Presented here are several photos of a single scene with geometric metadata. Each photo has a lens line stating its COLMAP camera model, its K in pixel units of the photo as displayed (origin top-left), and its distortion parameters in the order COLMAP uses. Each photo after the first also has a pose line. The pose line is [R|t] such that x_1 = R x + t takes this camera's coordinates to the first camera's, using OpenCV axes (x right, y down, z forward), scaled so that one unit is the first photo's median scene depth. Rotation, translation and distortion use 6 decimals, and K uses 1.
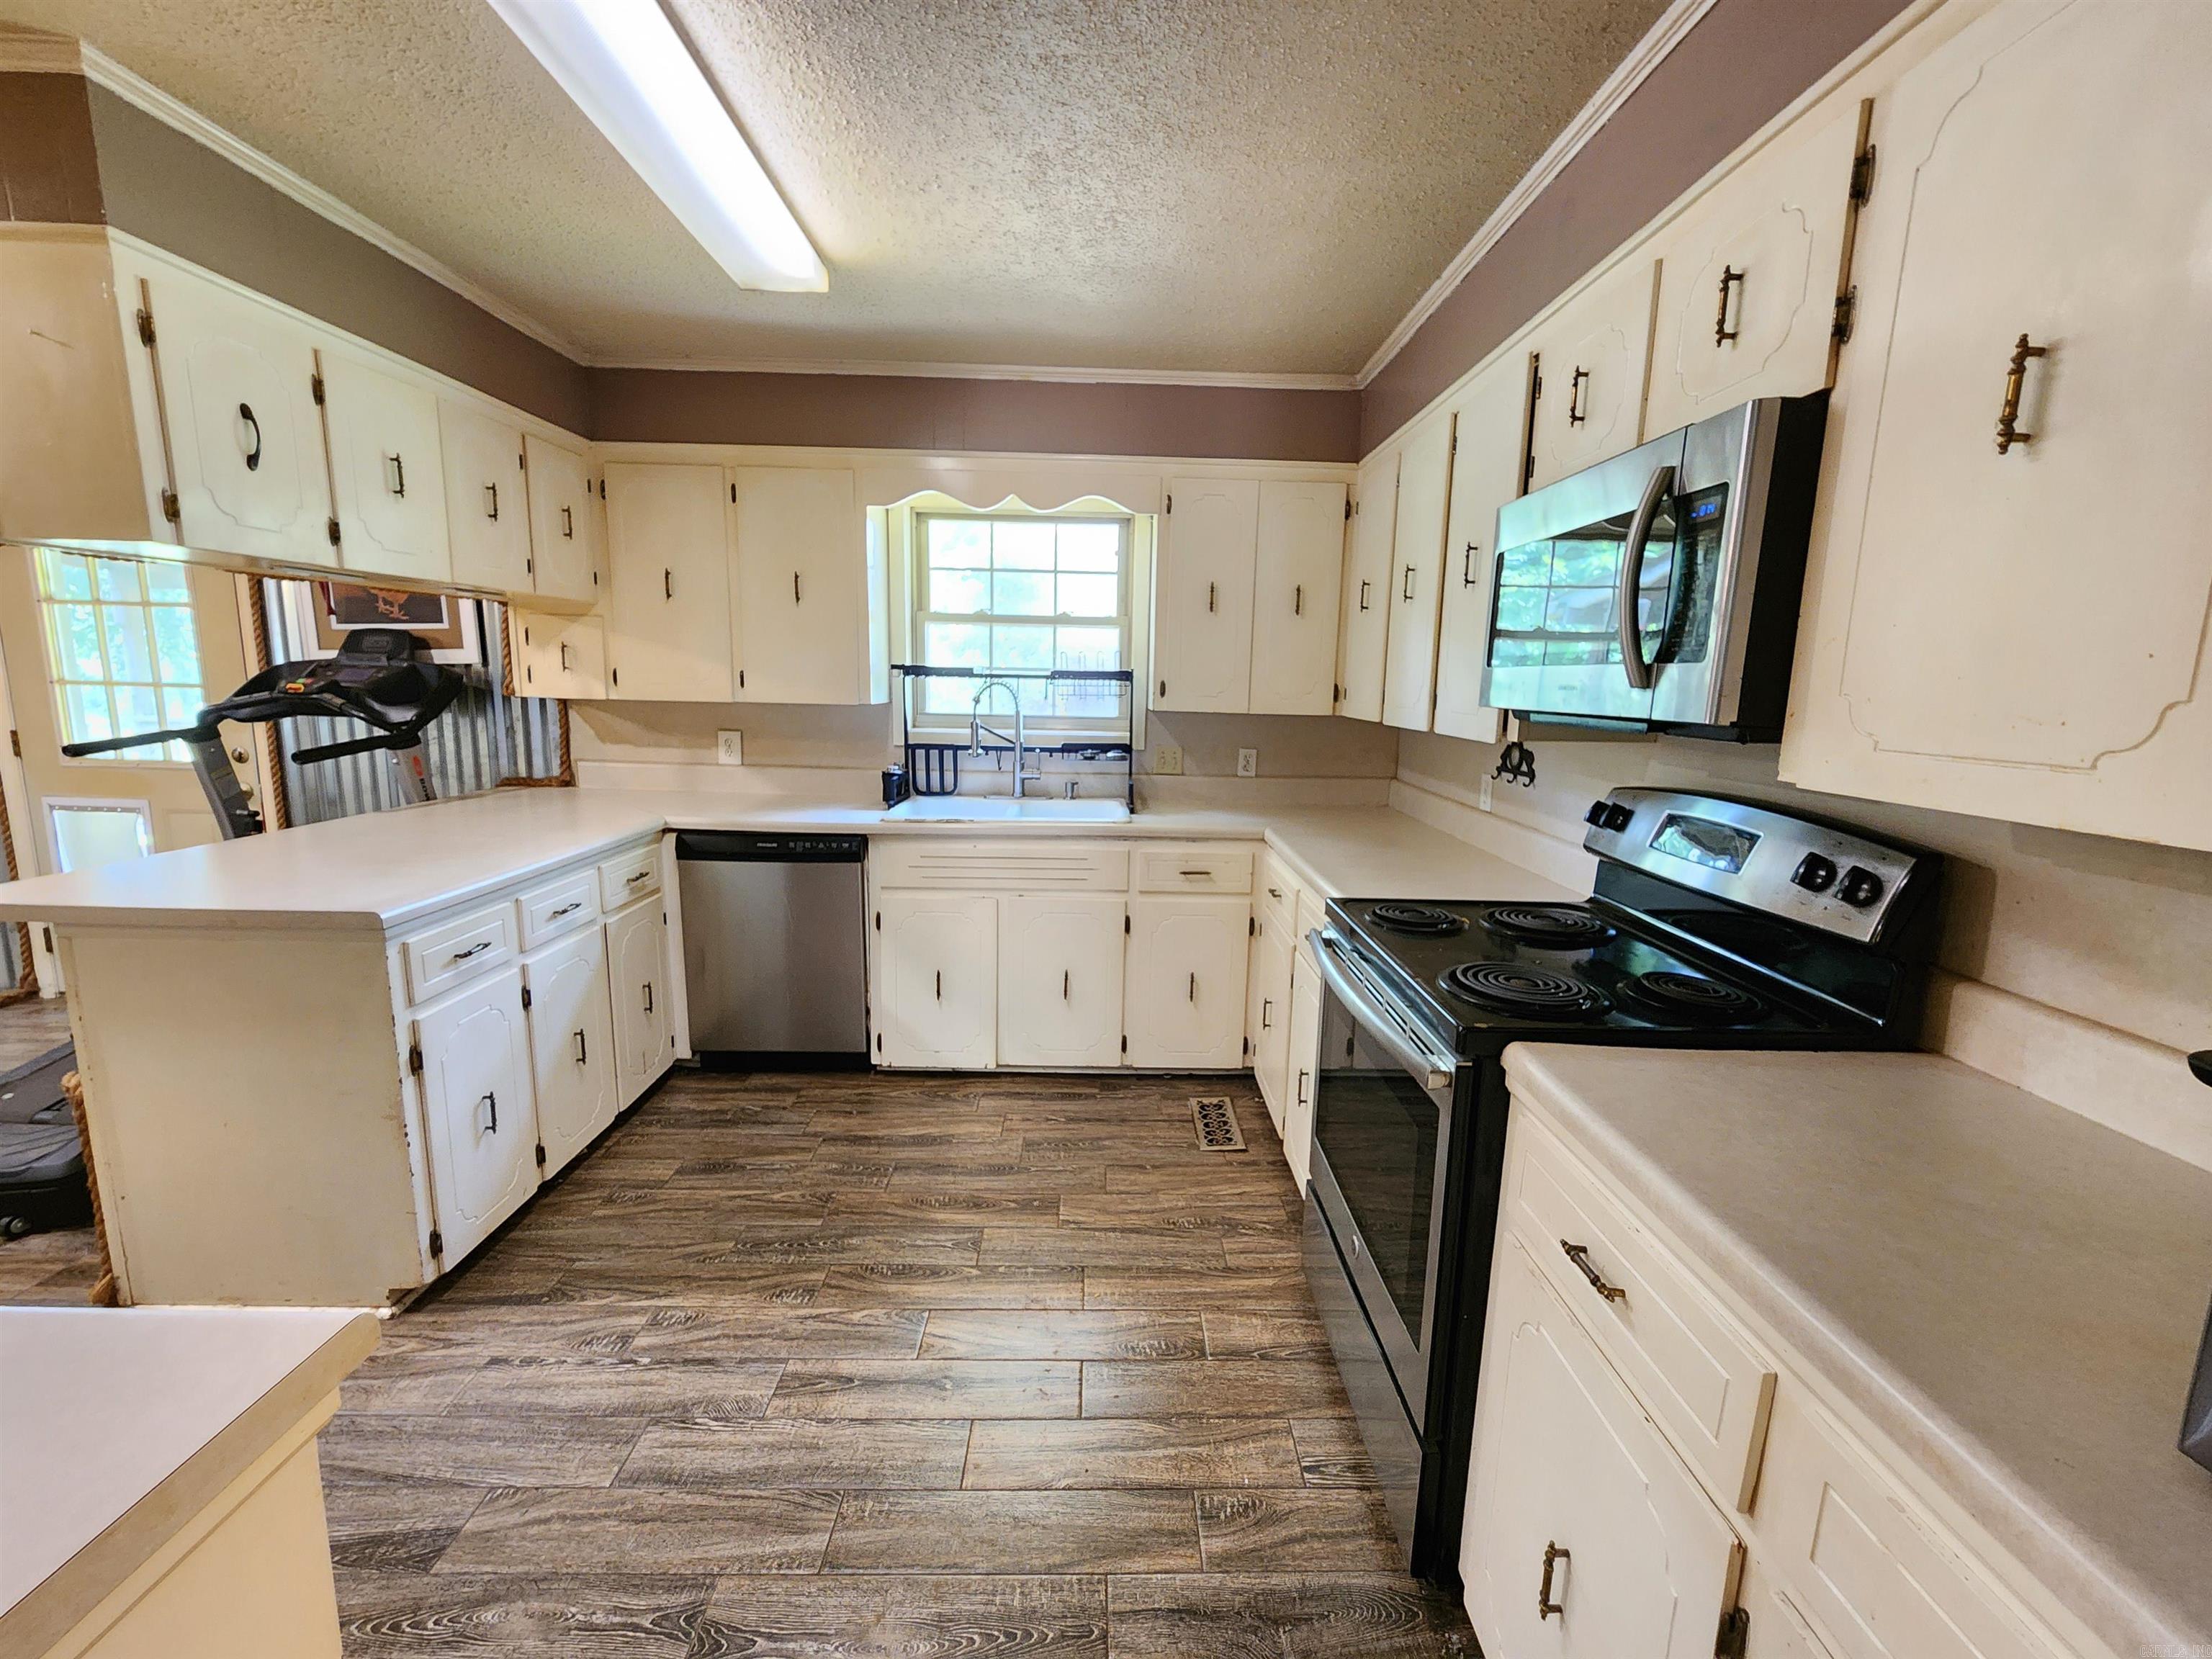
lens RADIAL K [[910.0, 0, 1116.0], [0, 910.0, 830.5], [0, 0, 1]] dist [0.000786, -0.000276]
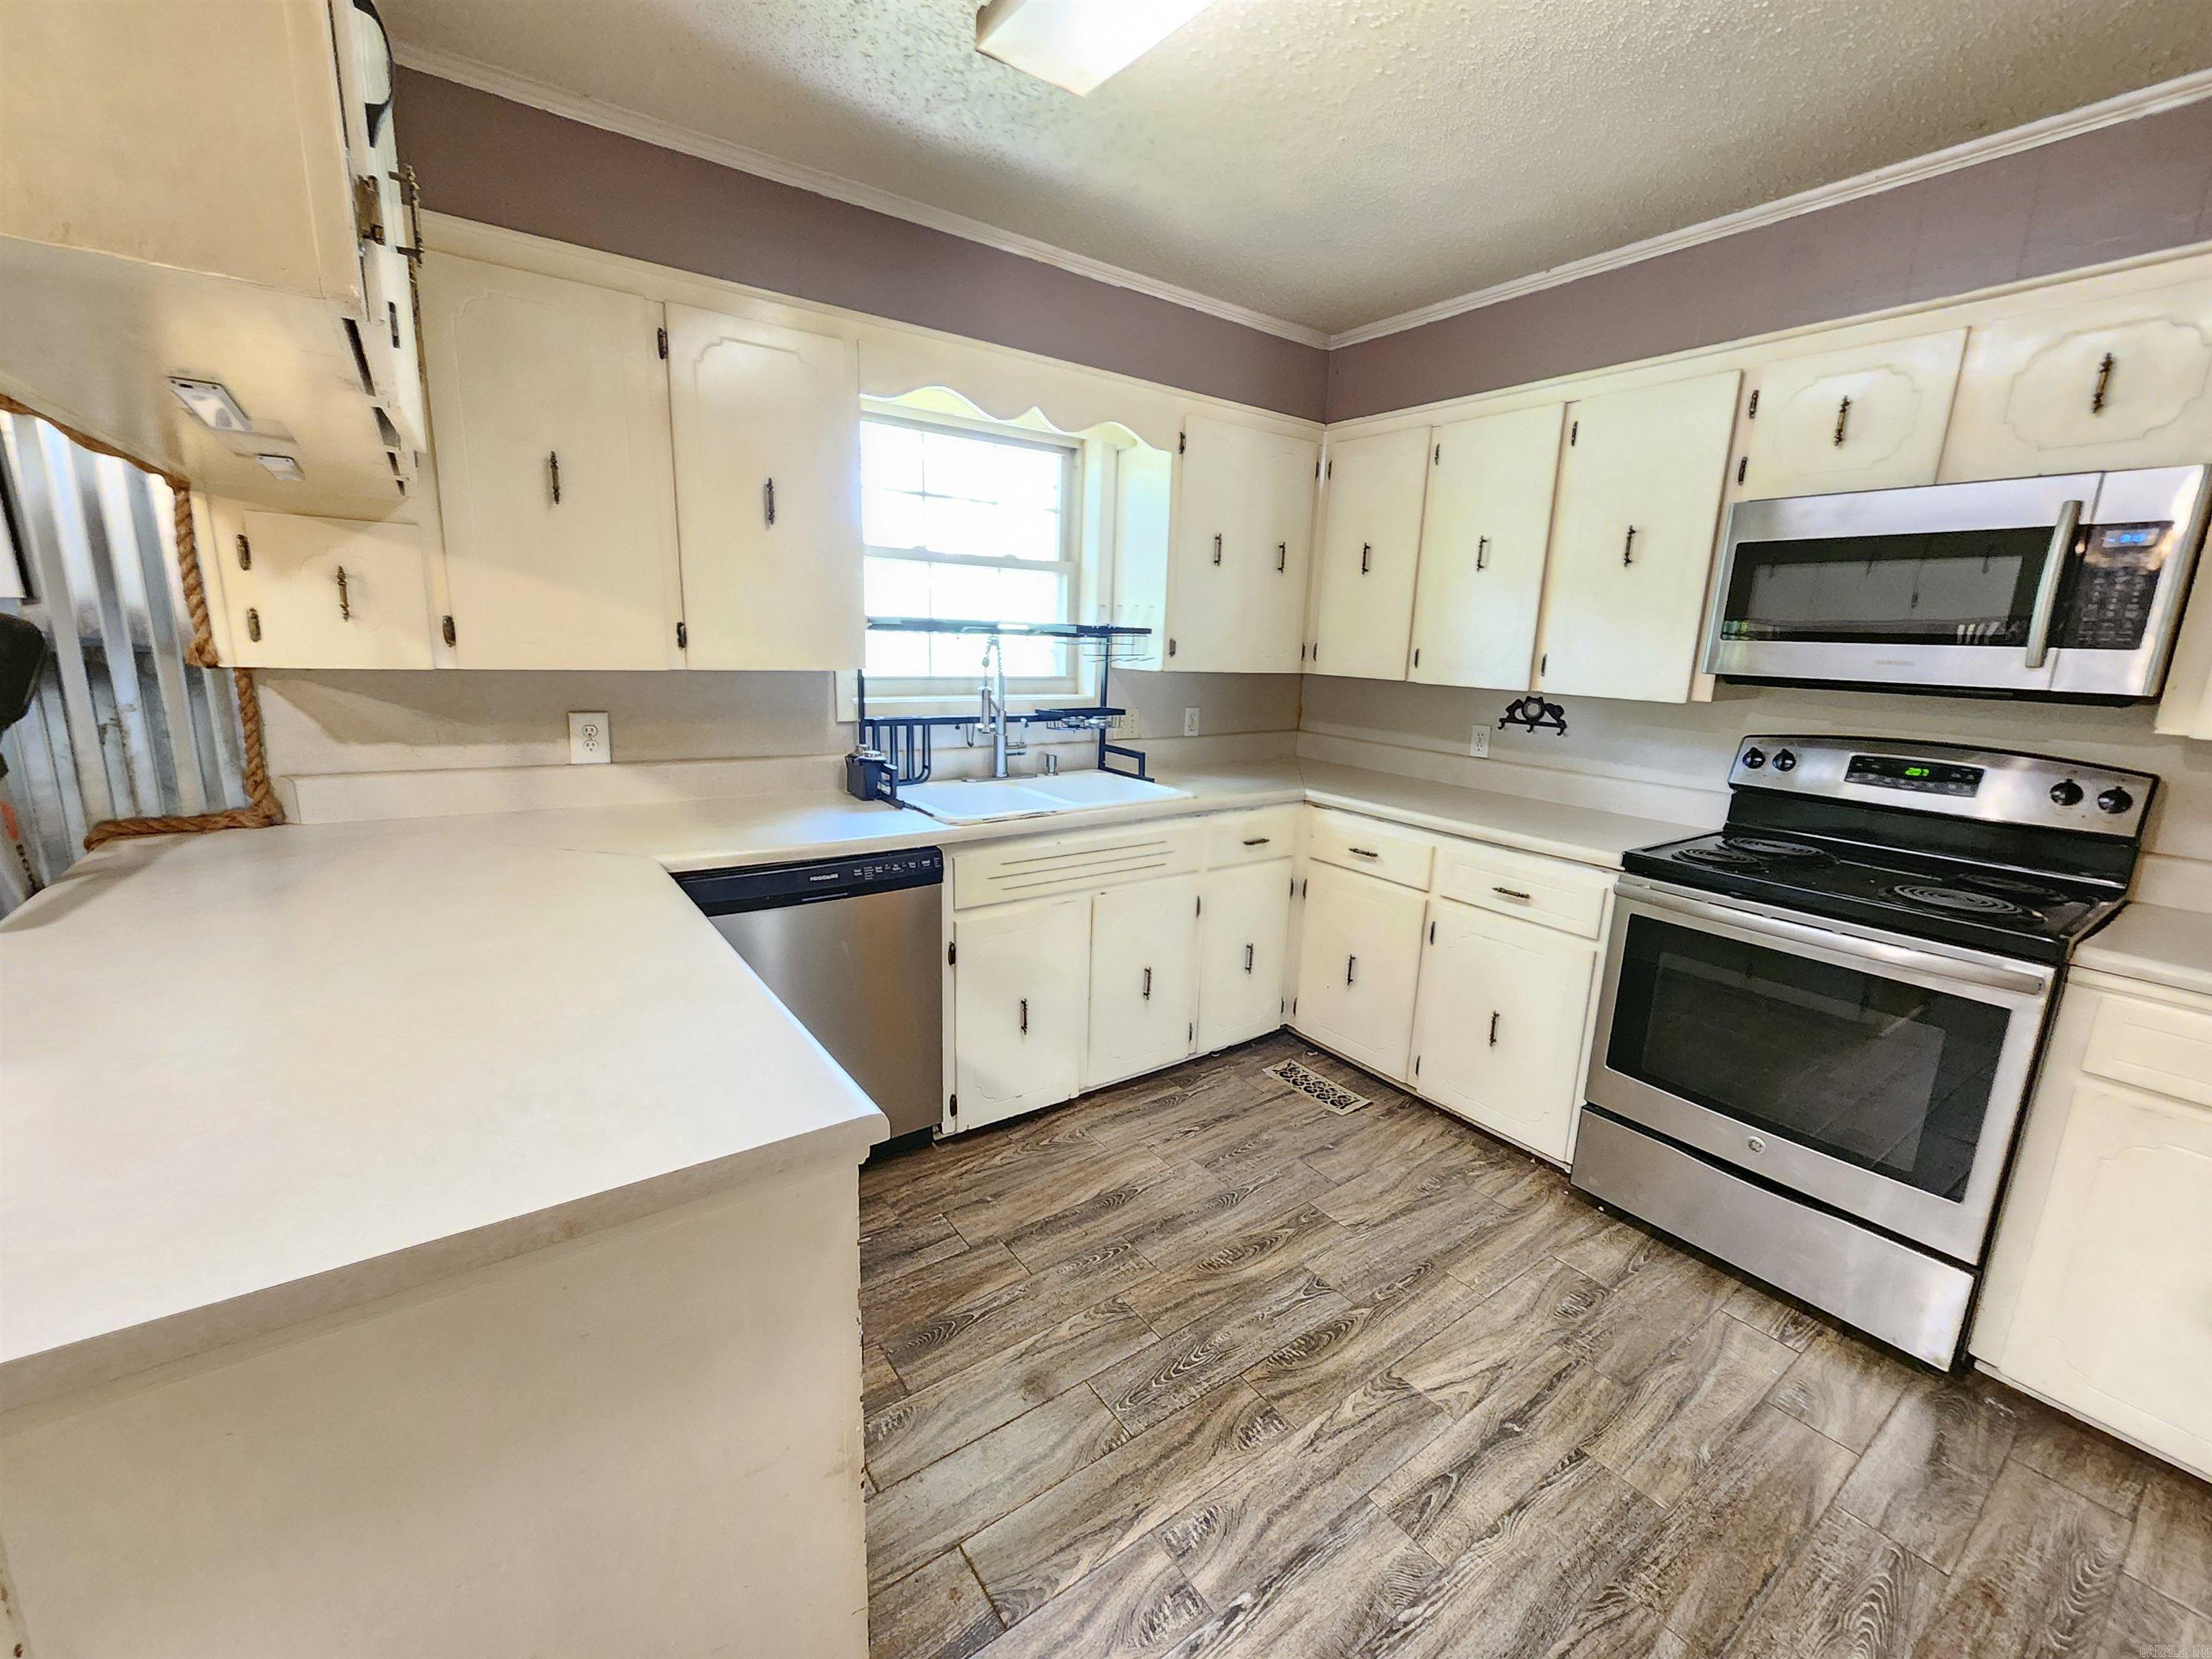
lens RADIAL K [[911.9, 0, 1115.0], [0, 911.9, 829.6], [0, 0, 1]] dist [0.002901, -0.000226]
pose [[0.821183, -0.115297, 0.558897, -0.624053], [0.079011, 0.992916, 0.088743, -0.069270], [-0.565169, -0.028715, 0.824475, 0.312707]]
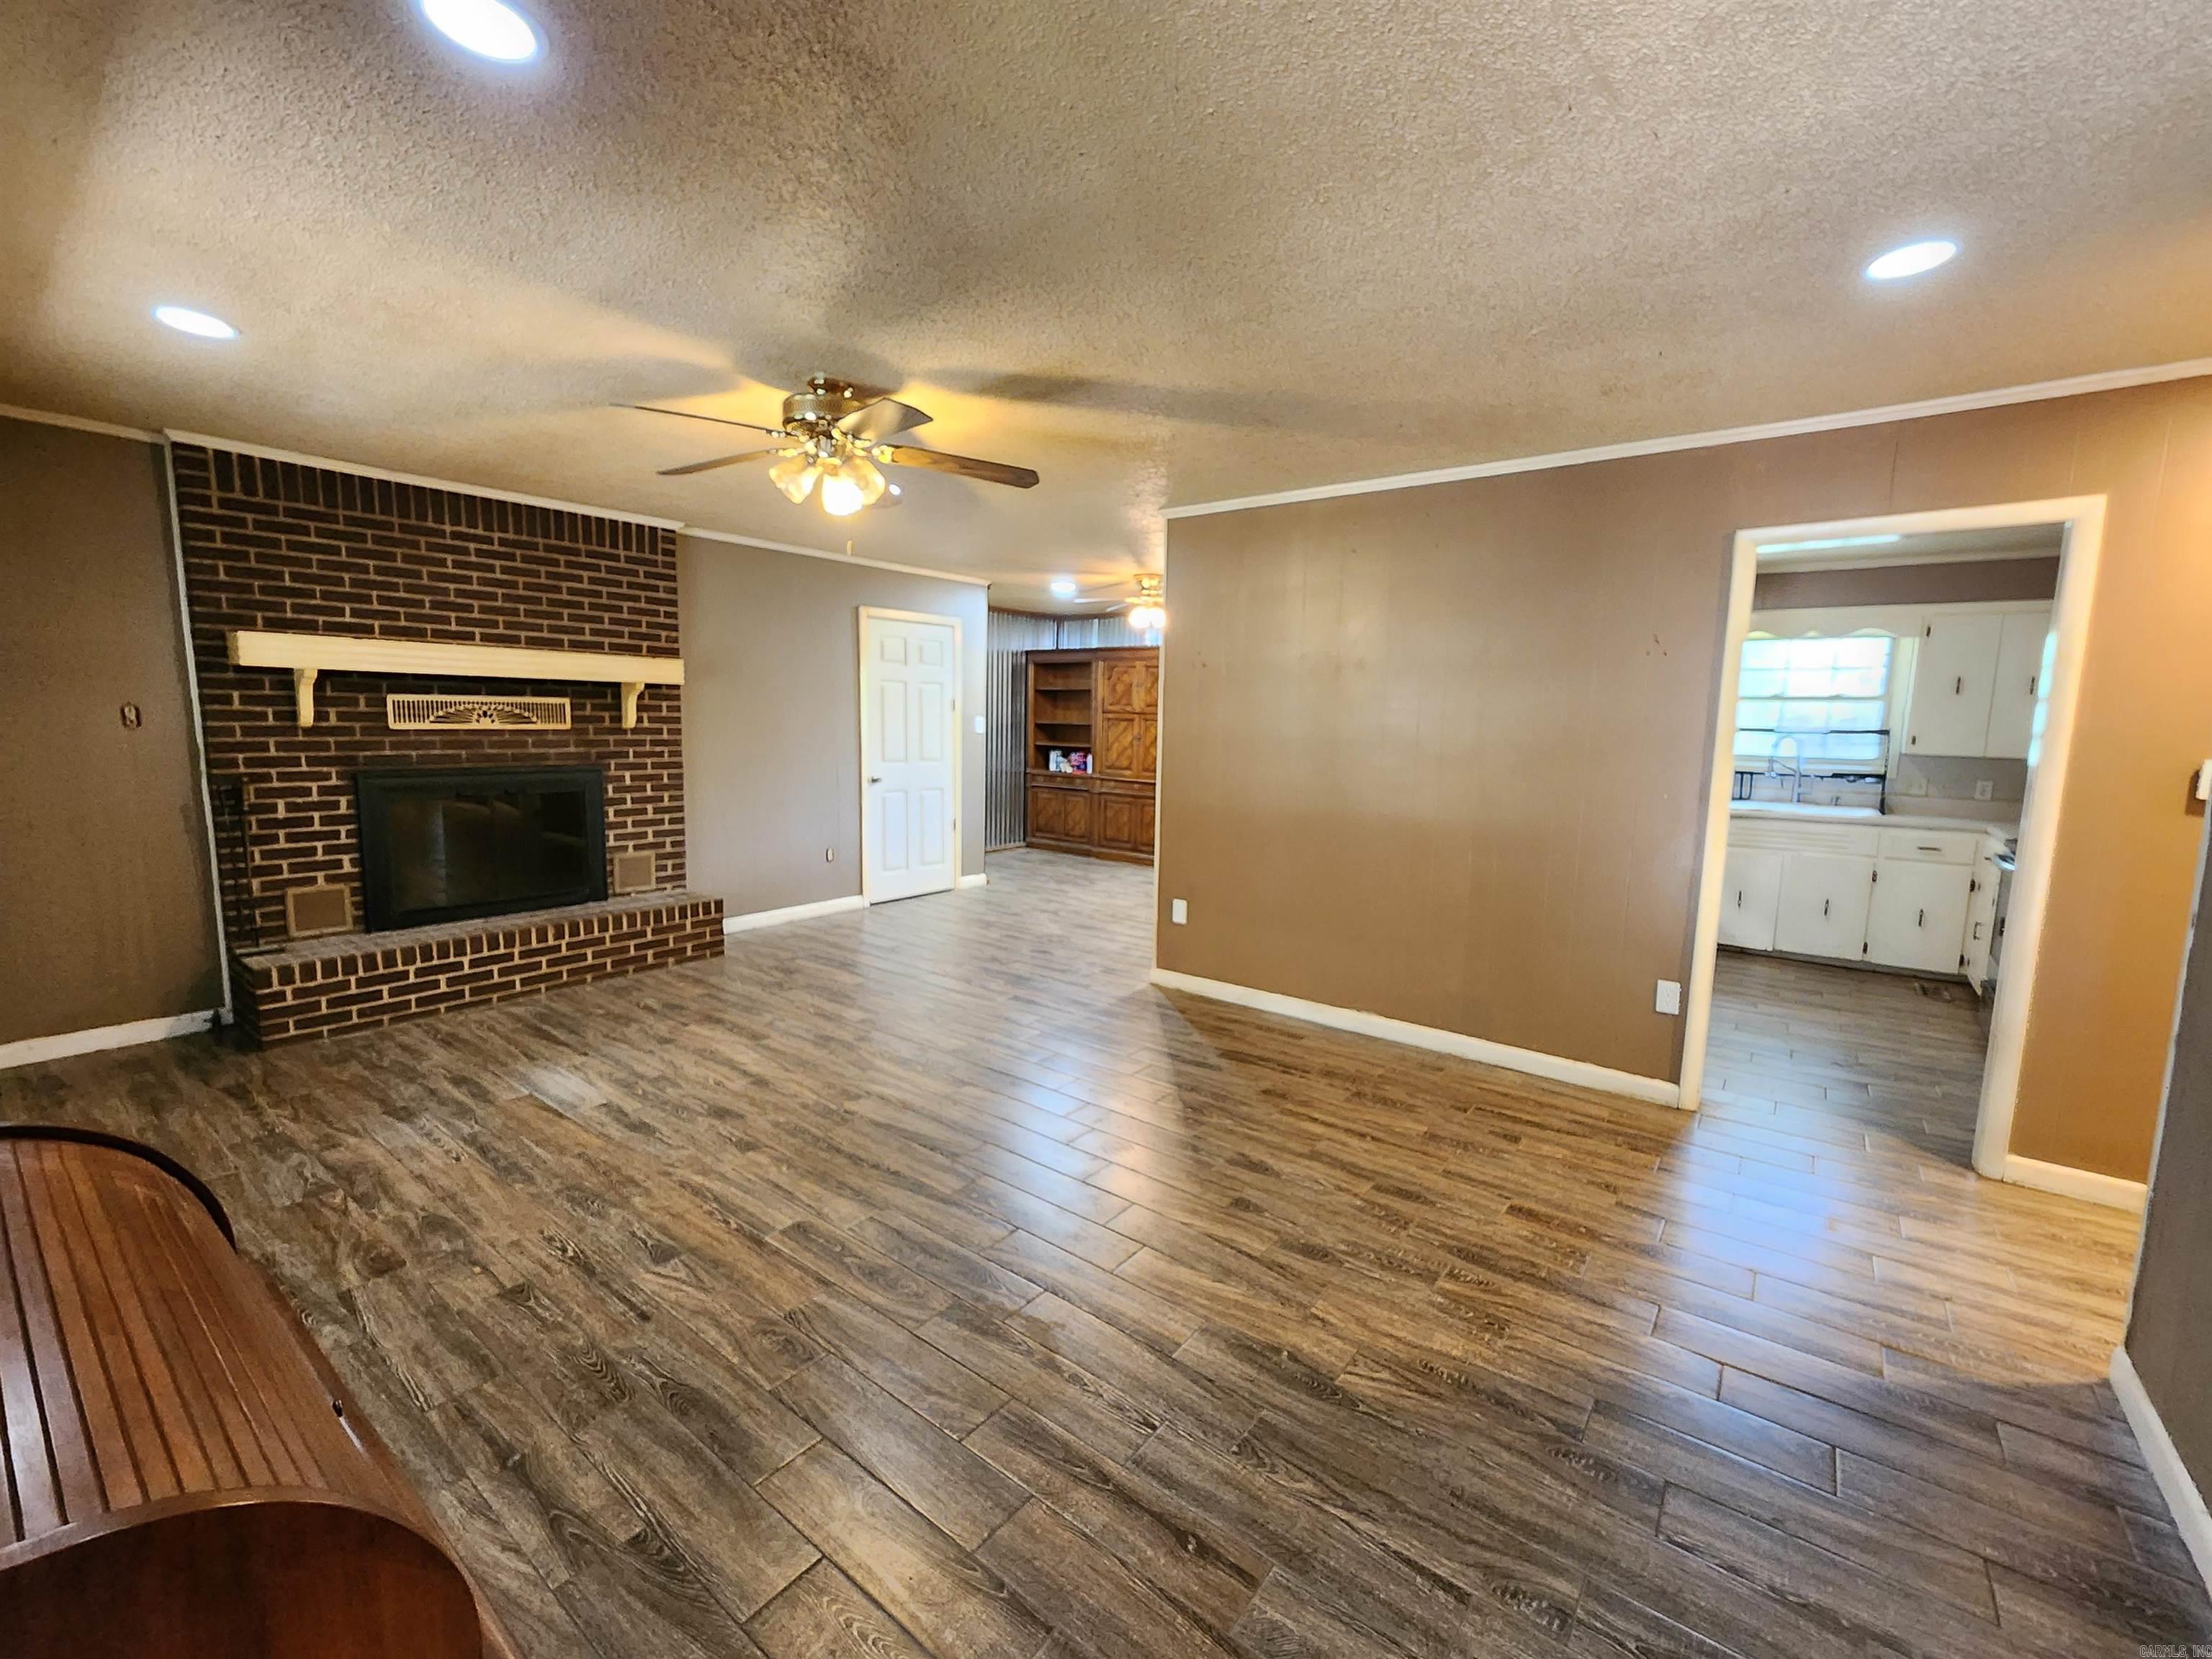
lens RADIAL K [[920.6, 0, 1119.6], [0, 920.6, 832.1], [0, 0, 1]] dist [0.001209, -0.001232]
pose [[0.784700, 0.070728, -0.615827, -0.044772], [-0.103881, 0.994424, -0.018157, 0.220156], [0.611109, 0.078221, 0.787672, -1.373566]]
